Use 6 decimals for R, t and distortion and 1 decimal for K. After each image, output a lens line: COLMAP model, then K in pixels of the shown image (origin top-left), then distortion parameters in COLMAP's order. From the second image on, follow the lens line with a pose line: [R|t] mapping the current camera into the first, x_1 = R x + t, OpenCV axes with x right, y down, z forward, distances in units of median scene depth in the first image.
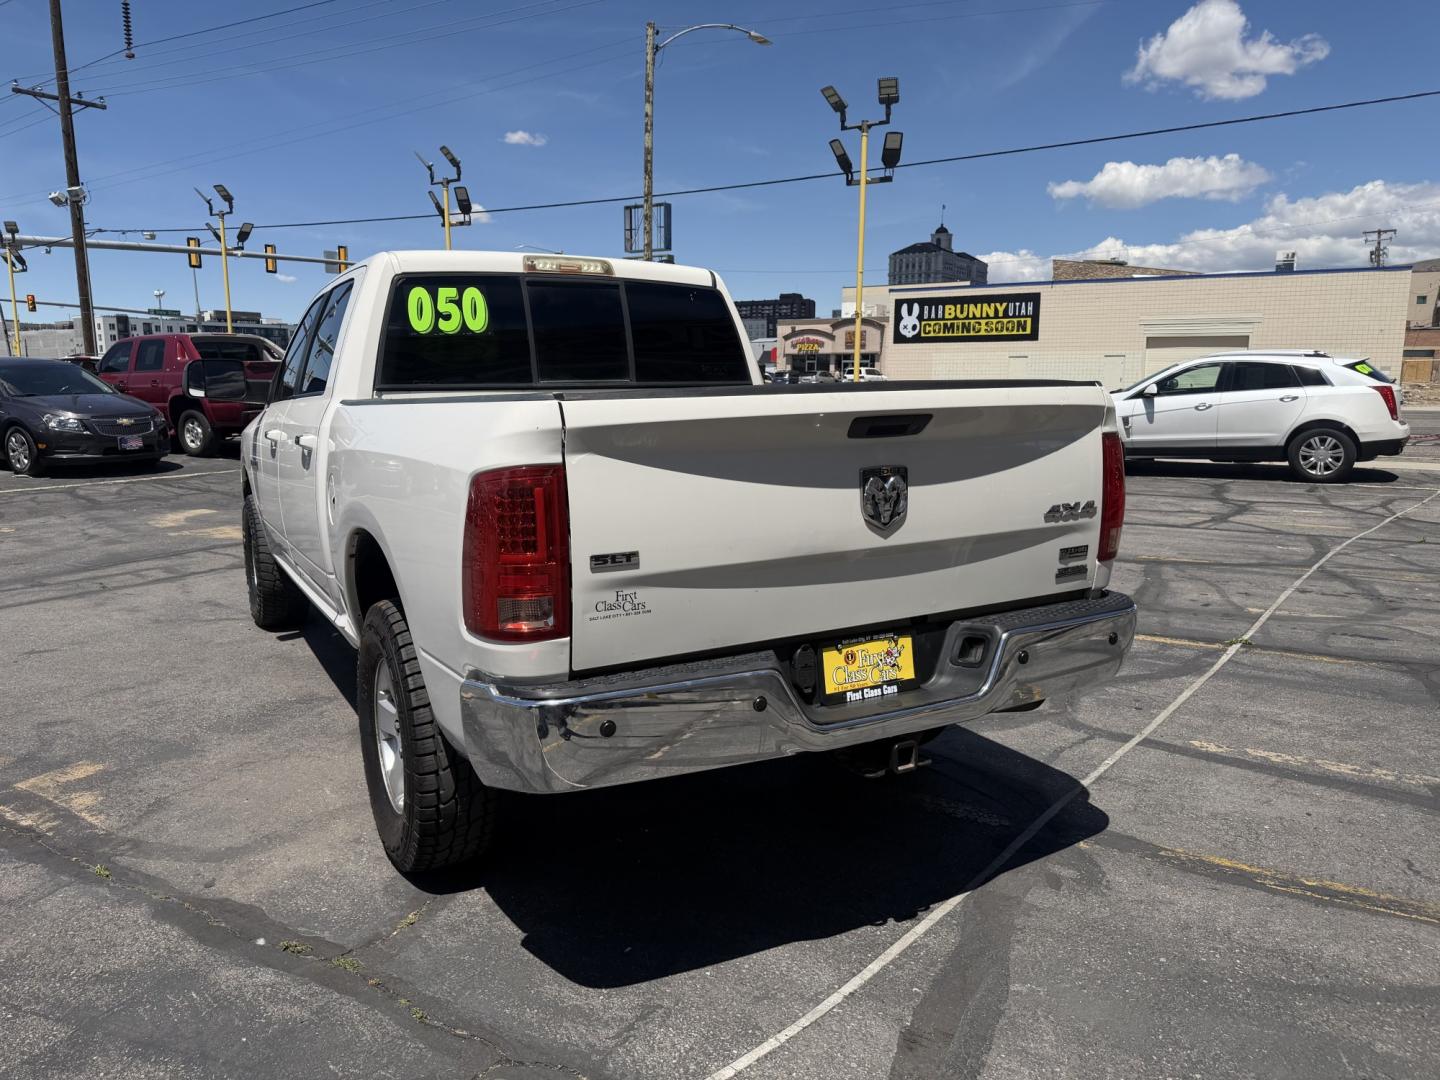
lens RADIAL K [[1002.1, 0, 708.2], [0, 1002.1, 556.1], [0, 0, 1]] dist [0.038607, -0.050714]
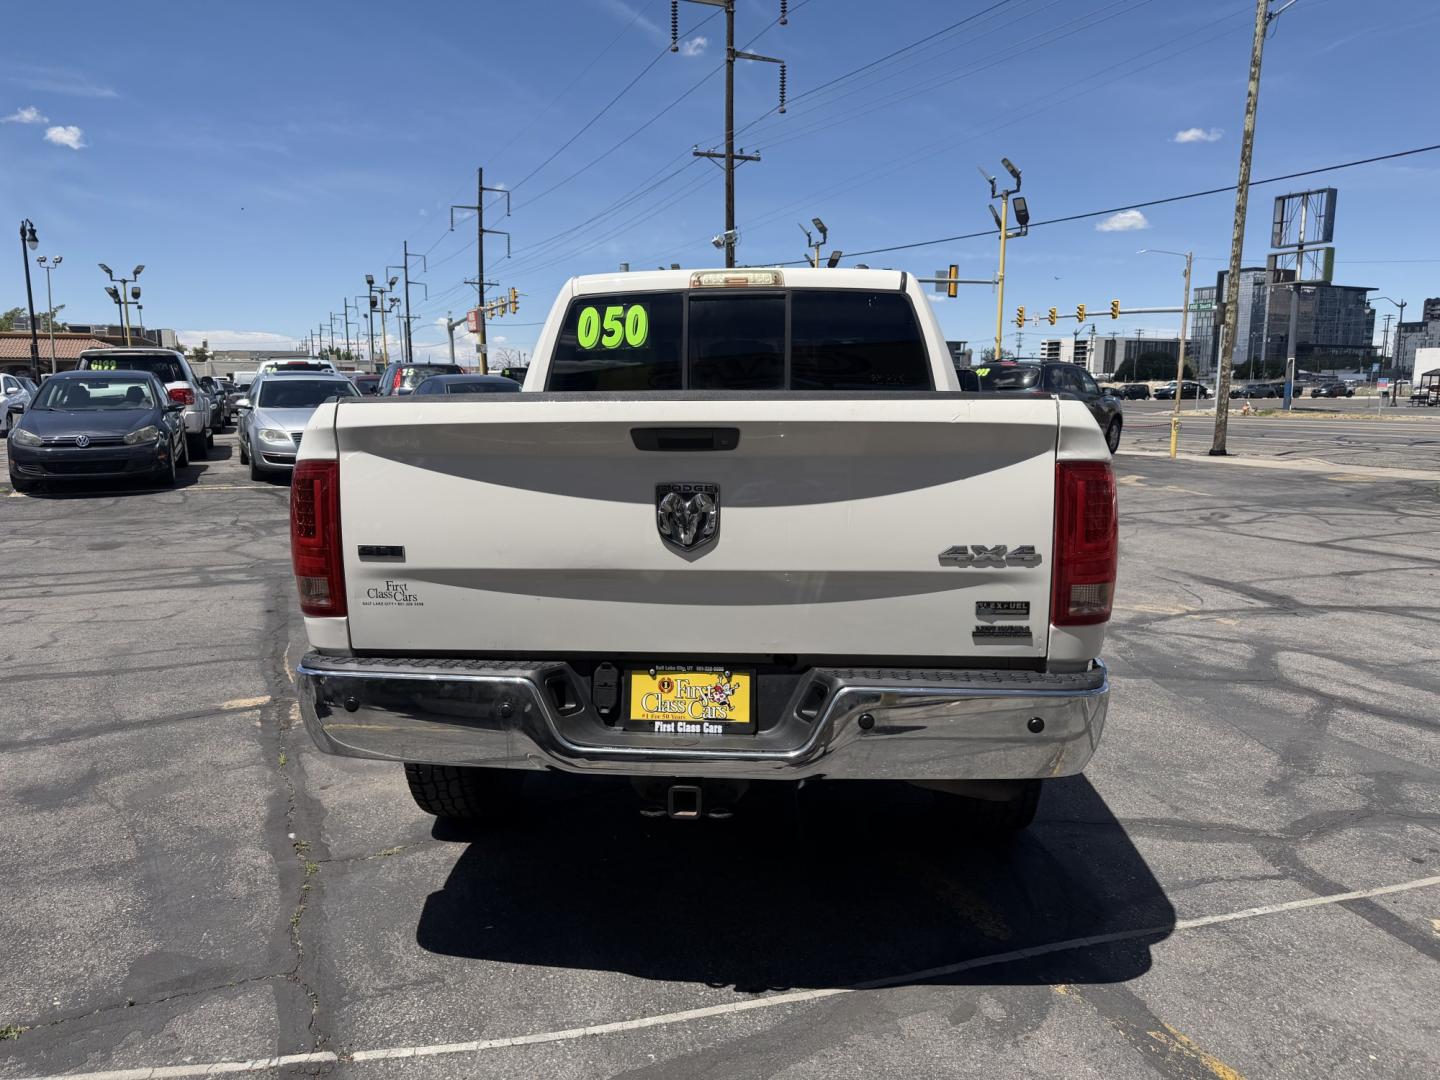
lens RADIAL K [[1002.1, 0, 708.2], [0, 1002.1, 556.1], [0, 0, 1]] dist [0.038607, -0.050714]
pose [[0.830802, 0.093997, -0.548574, 0.450025], [-0.101380, 0.994704, 0.016903, -0.025827], [0.547257, 0.041572, 0.835931, 0.155297]]
